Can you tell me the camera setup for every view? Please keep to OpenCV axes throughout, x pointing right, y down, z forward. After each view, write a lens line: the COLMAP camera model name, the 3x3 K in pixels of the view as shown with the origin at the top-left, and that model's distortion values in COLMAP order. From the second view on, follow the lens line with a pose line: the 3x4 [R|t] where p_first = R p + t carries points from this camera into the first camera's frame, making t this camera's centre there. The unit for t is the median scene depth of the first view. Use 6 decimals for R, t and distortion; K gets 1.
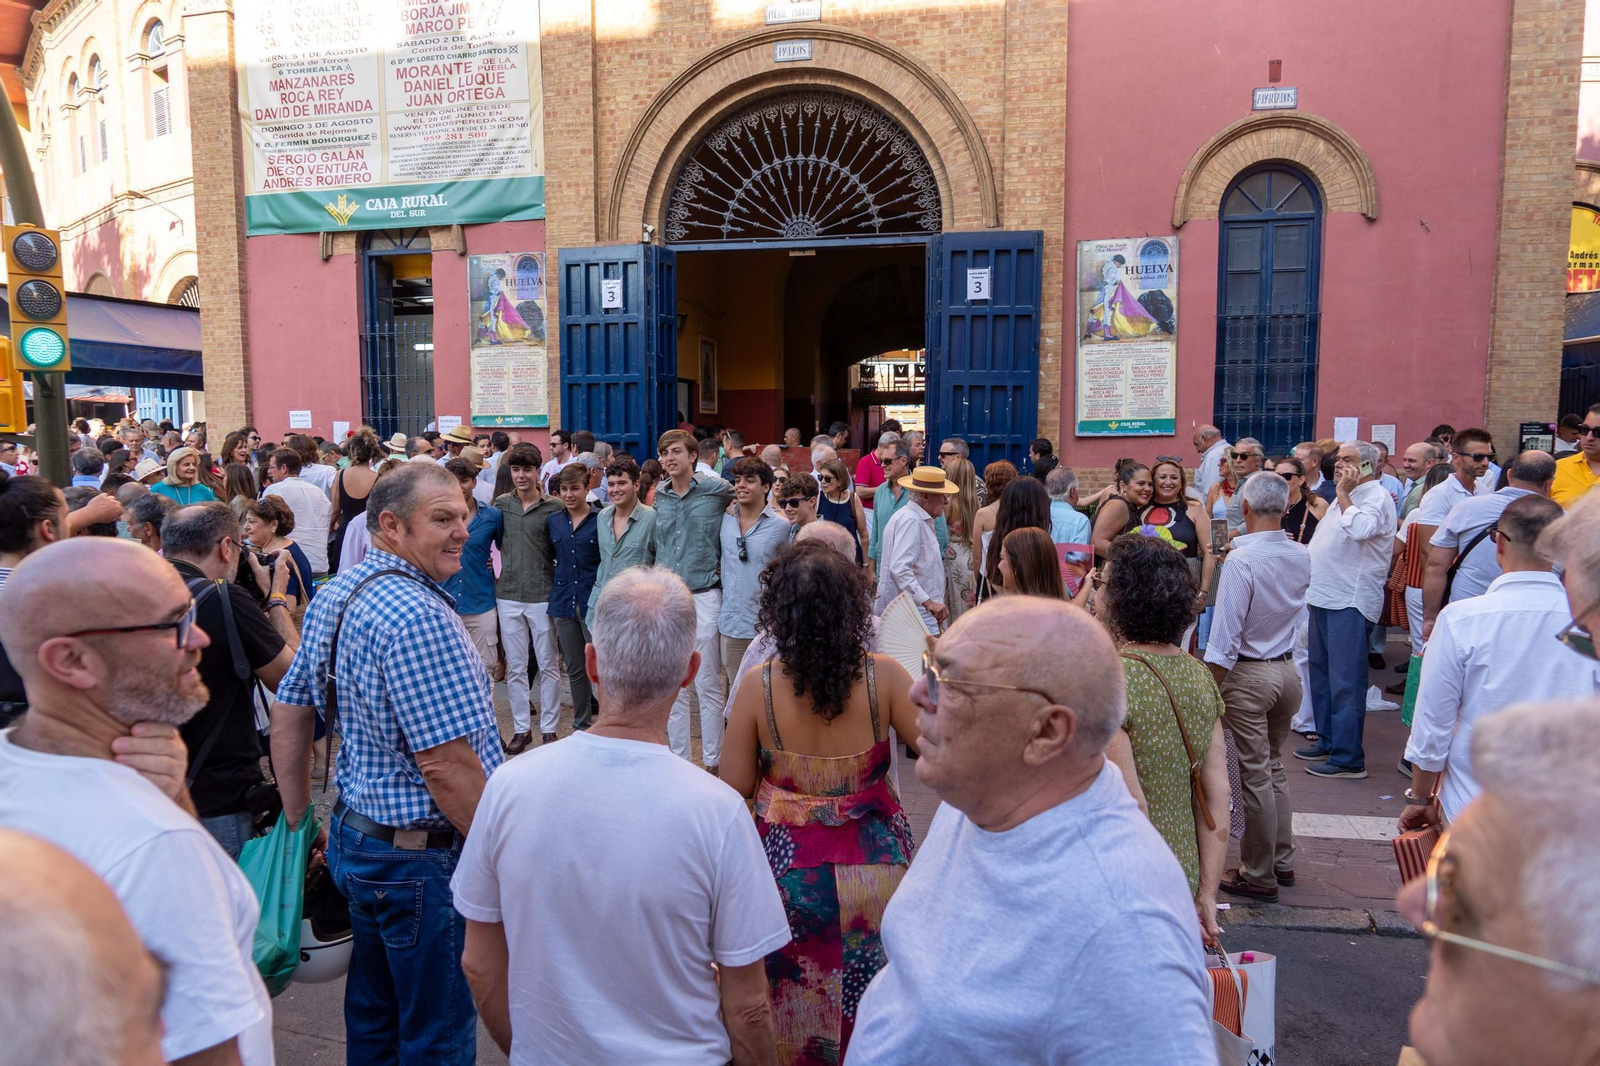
lens RADIAL K [[1106.1, 0, 800.0], [0, 1106.1, 537.8], [0, 0, 1]] dist [-0.004872, -0.001288]
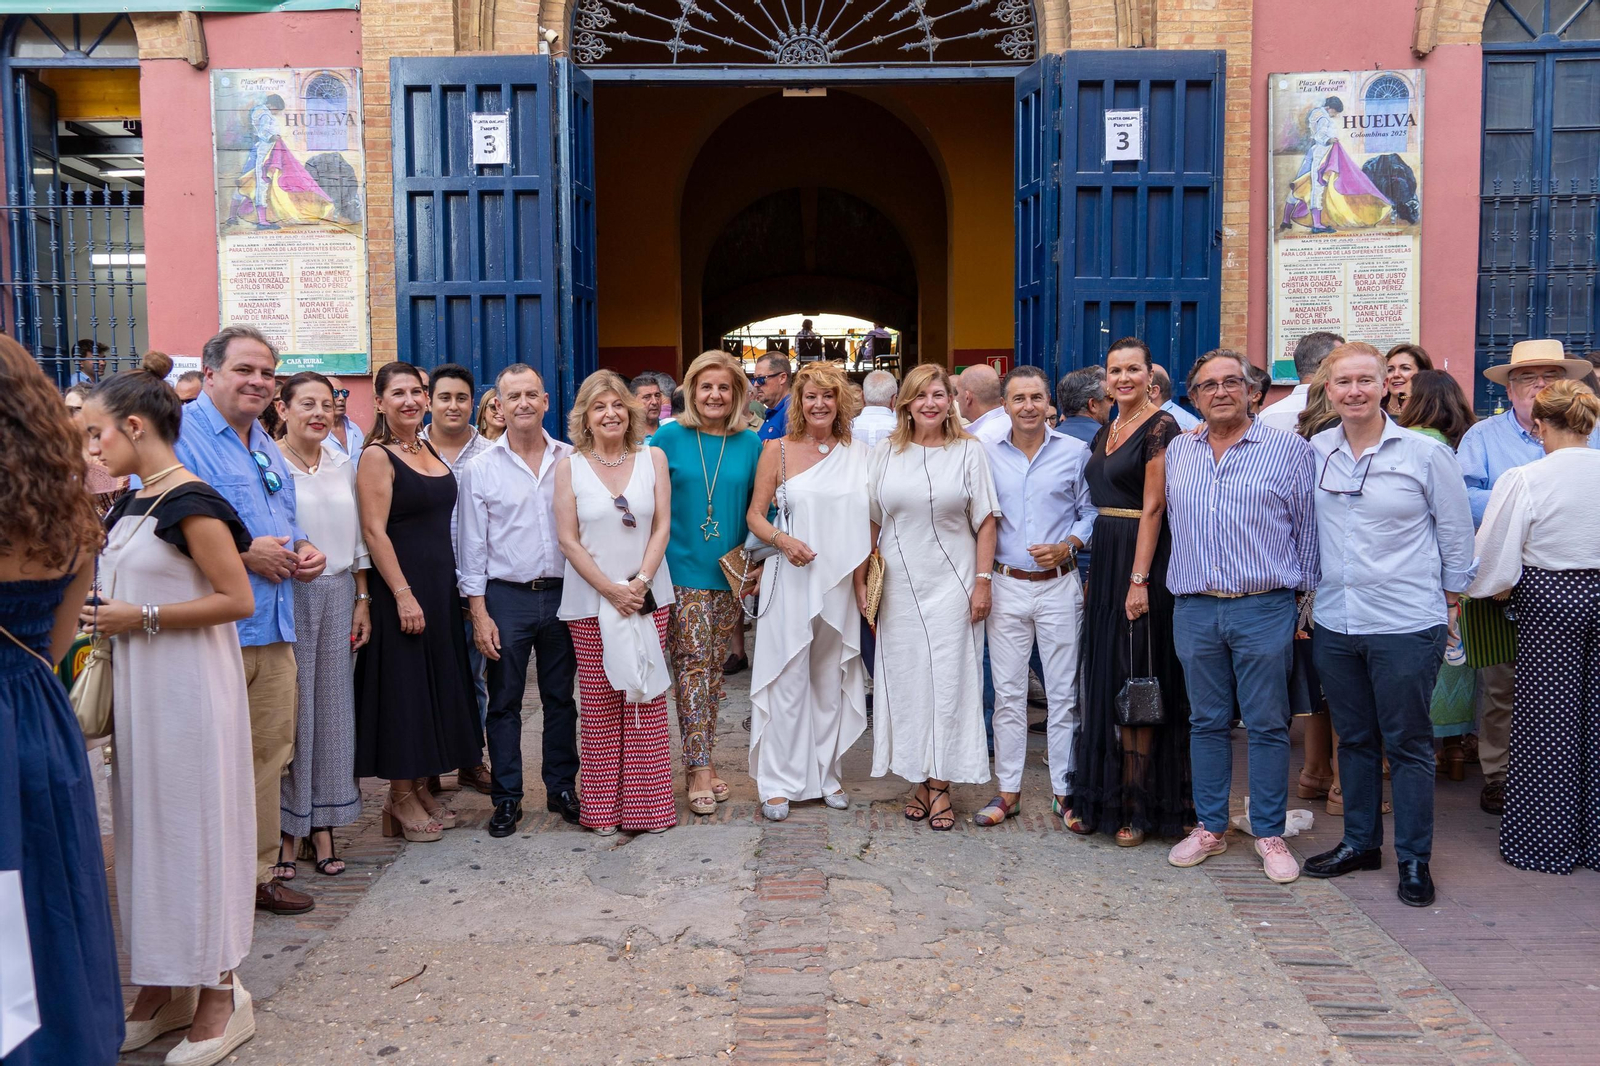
lens RADIAL K [[1266.0, 0, 800.0], [0, 1266.0, 529.0], [0, 0, 1]] dist [0.006536, 0.009349]
pose [[0.979345, -0.018894, 0.201309, -0.149875], [0.026157, 0.999097, -0.033480, 0.006350], [-0.200495, 0.038054, 0.978955, 0.336853]]
